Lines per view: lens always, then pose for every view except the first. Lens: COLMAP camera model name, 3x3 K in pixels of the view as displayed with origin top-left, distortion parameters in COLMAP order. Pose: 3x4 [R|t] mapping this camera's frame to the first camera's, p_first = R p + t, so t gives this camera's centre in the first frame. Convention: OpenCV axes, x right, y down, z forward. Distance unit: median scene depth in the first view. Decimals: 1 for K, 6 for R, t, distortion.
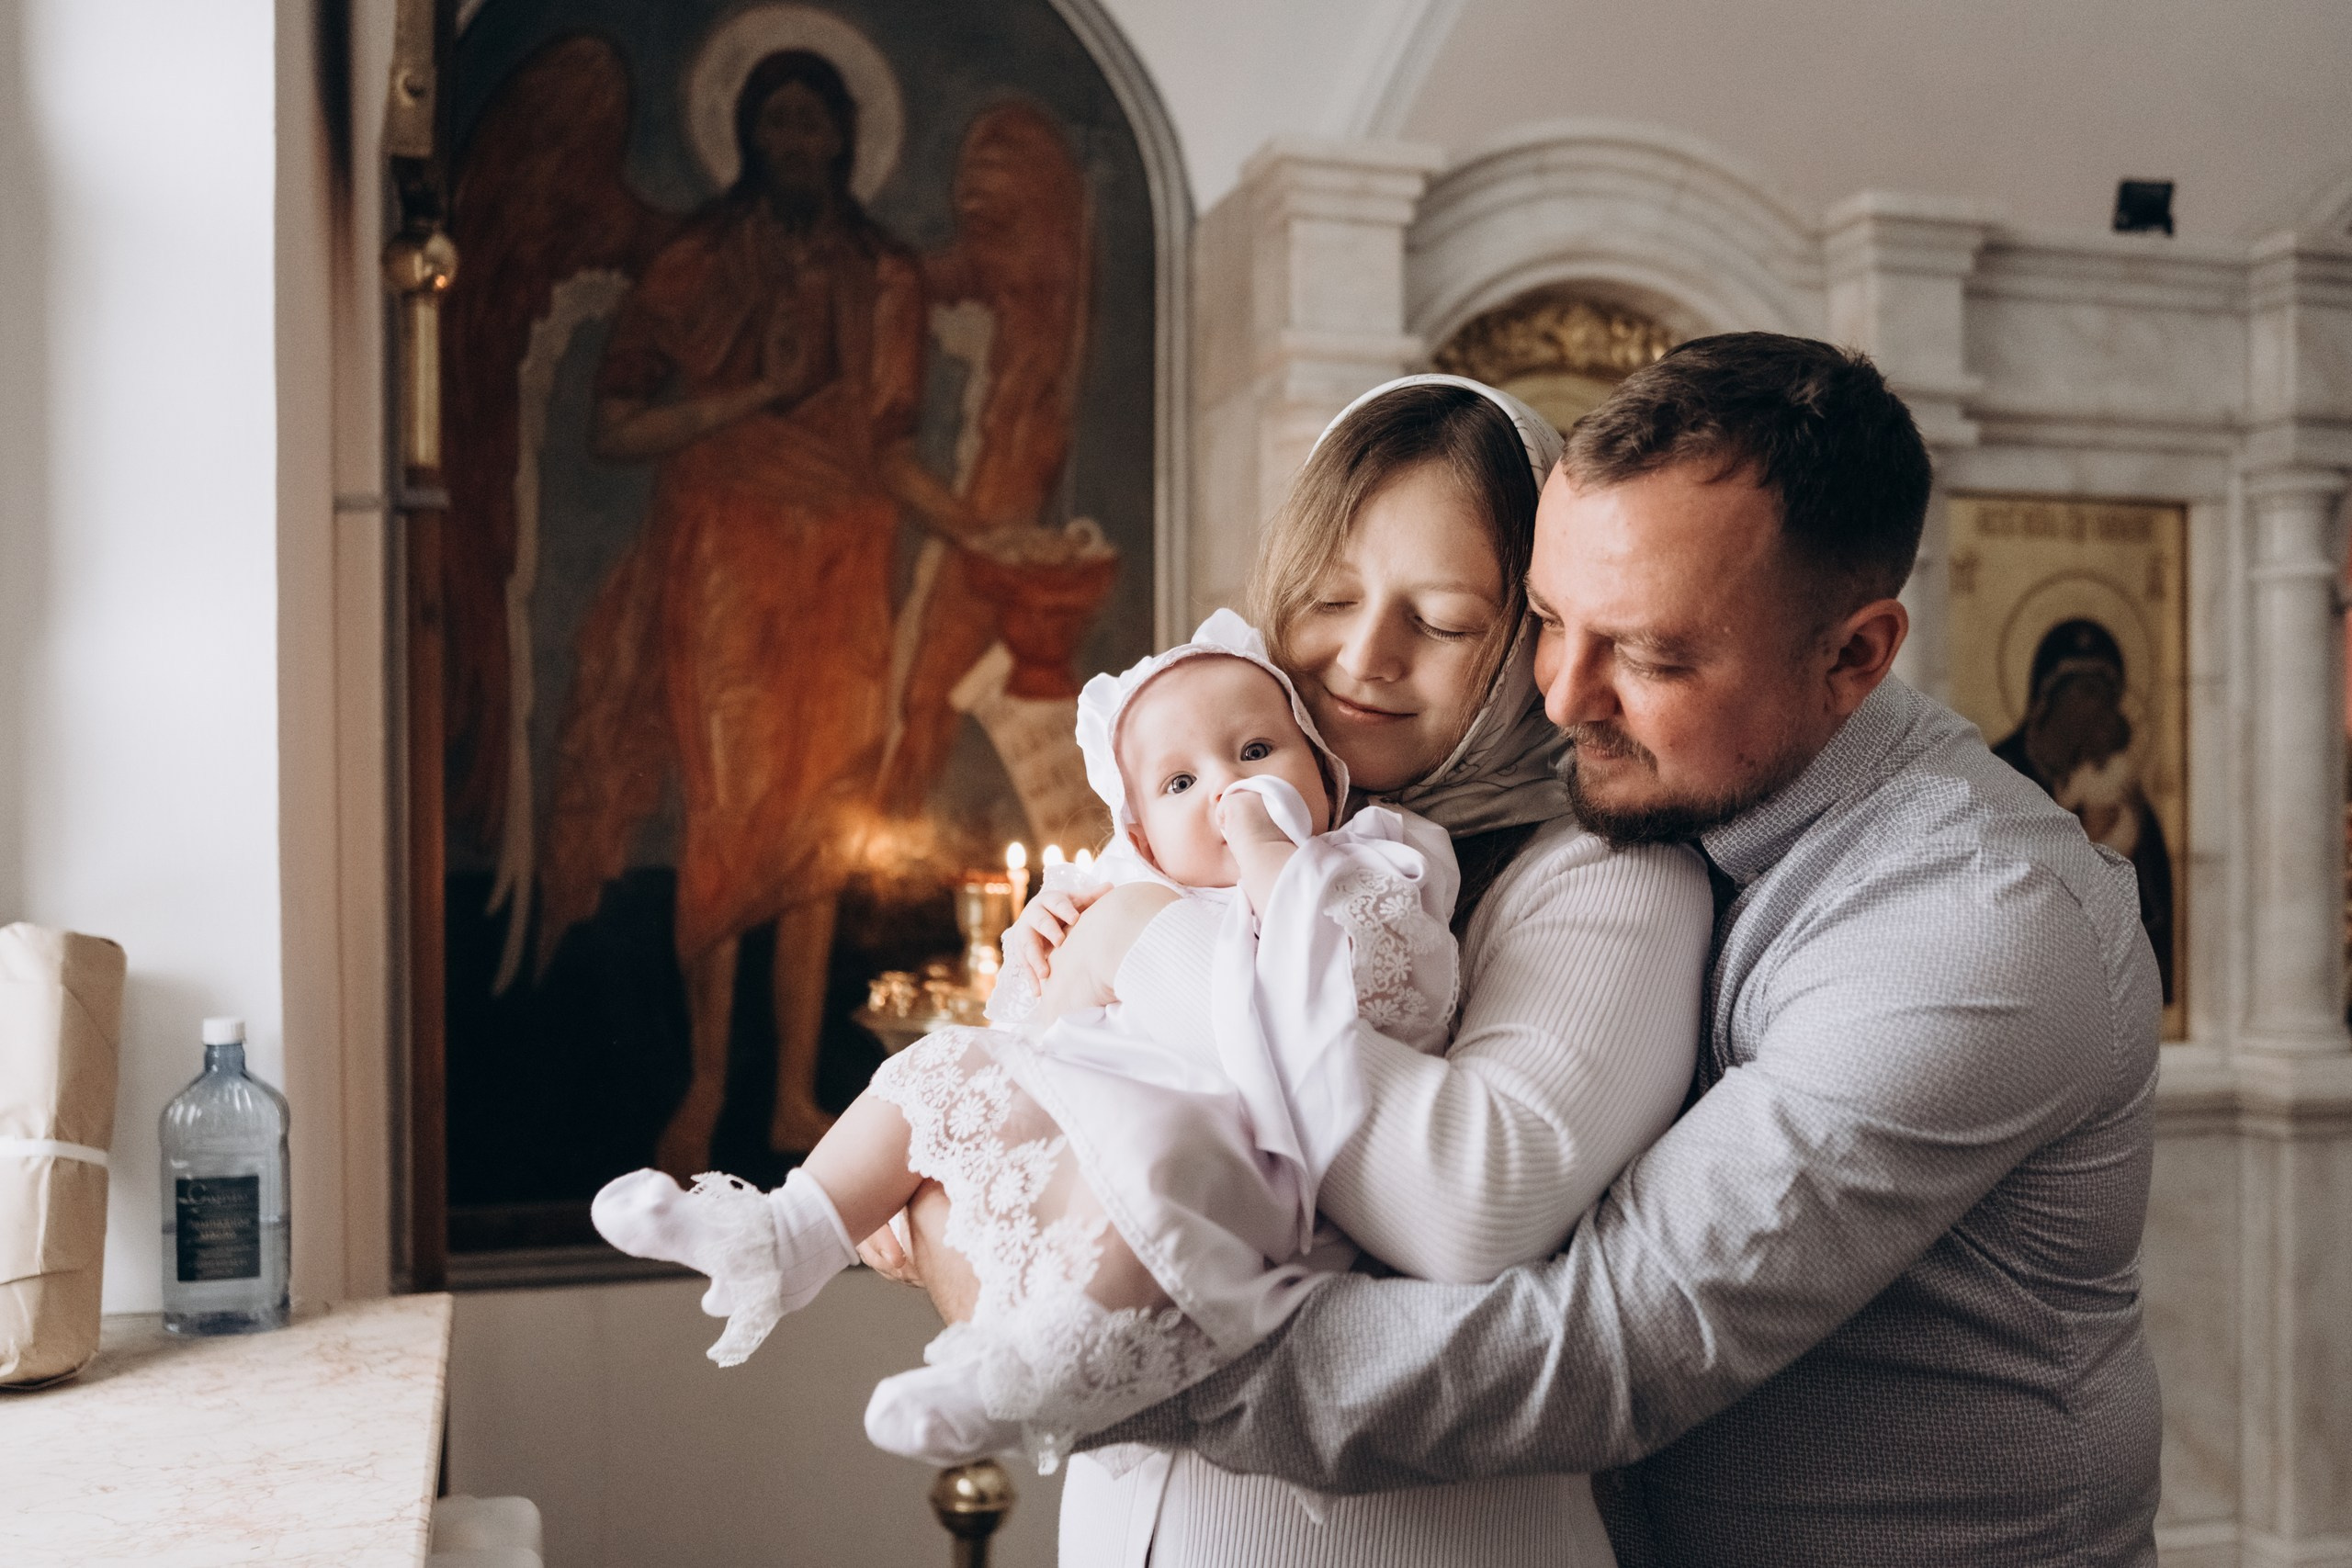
lens RADIAL K [[1648.5, 0, 1176.0], [0, 1648.5, 784.0], [0, 0, 1]] dist [-0.004875, 0.002250]
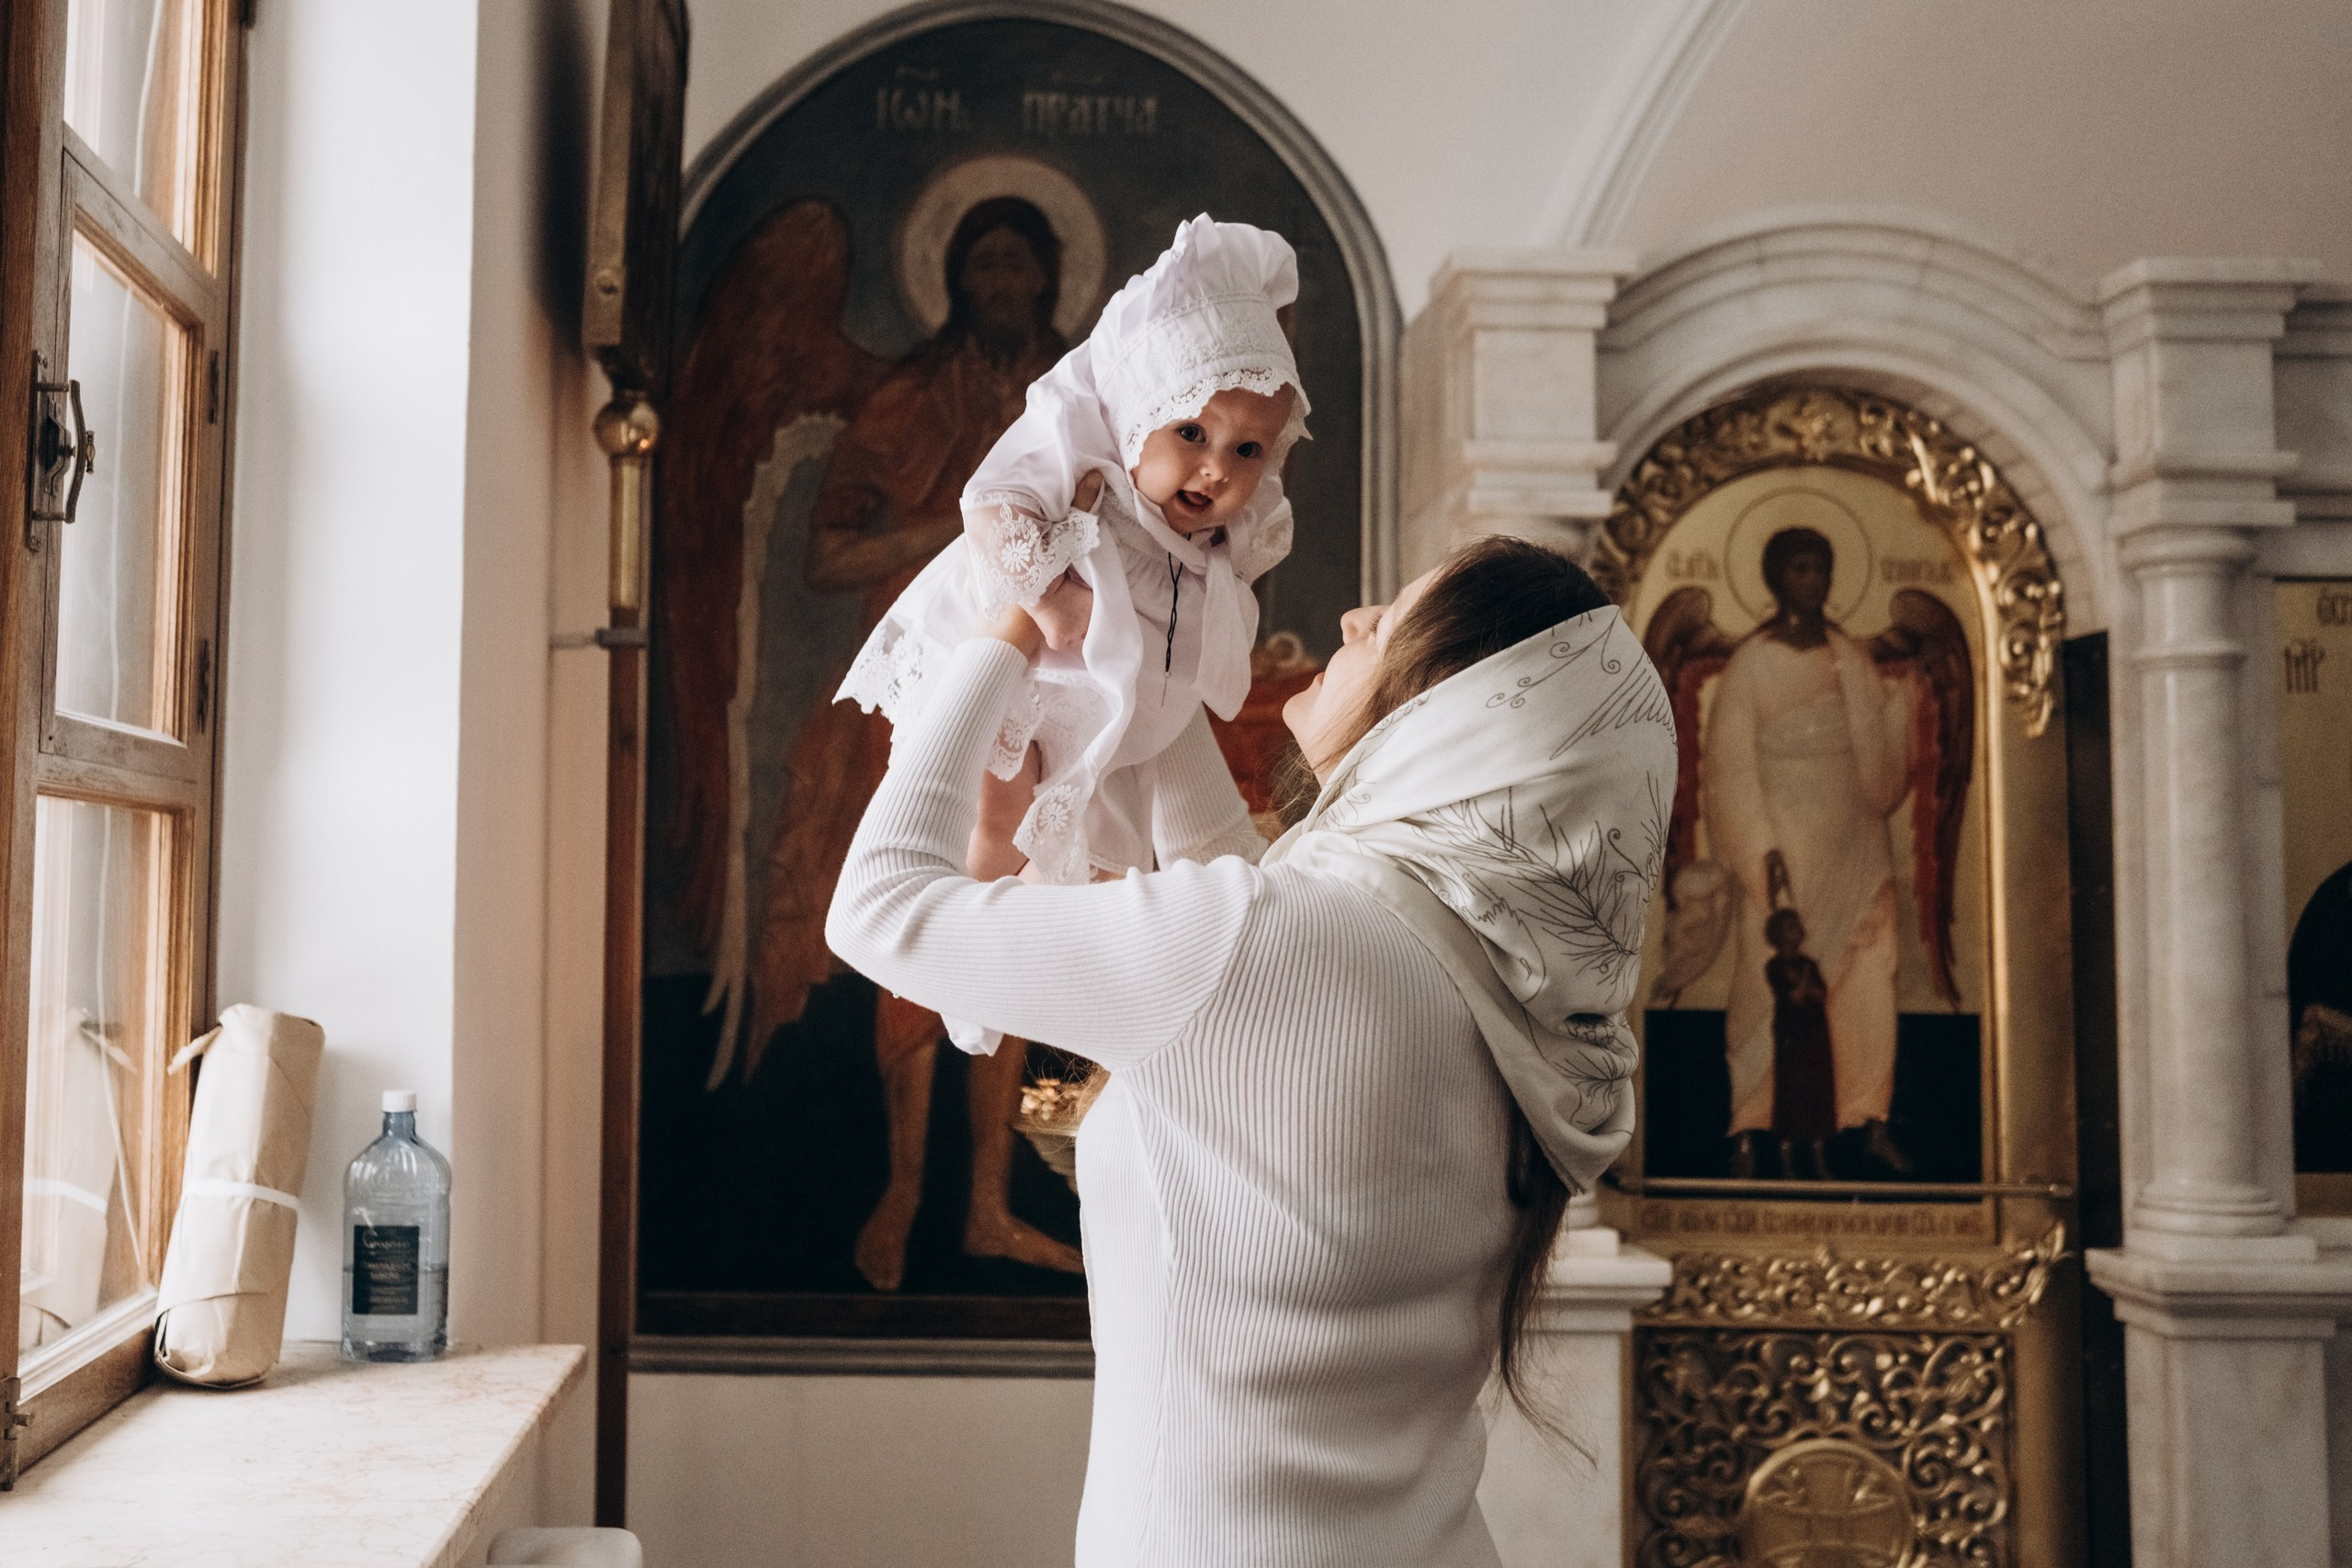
lens RADIAL K [[1784.7, 0, 1176.0], [0, 1784.7, 784.0], [0, 0, 1]] dist [-0.005157, 0.004345]
pose [[0.979339, -0.002565, -0.202208, 0.111932], [-0.009948, 0.998098, -0.060841, -0.002250], [0.201979, 0.061596, 0.977451, -0.074361]]
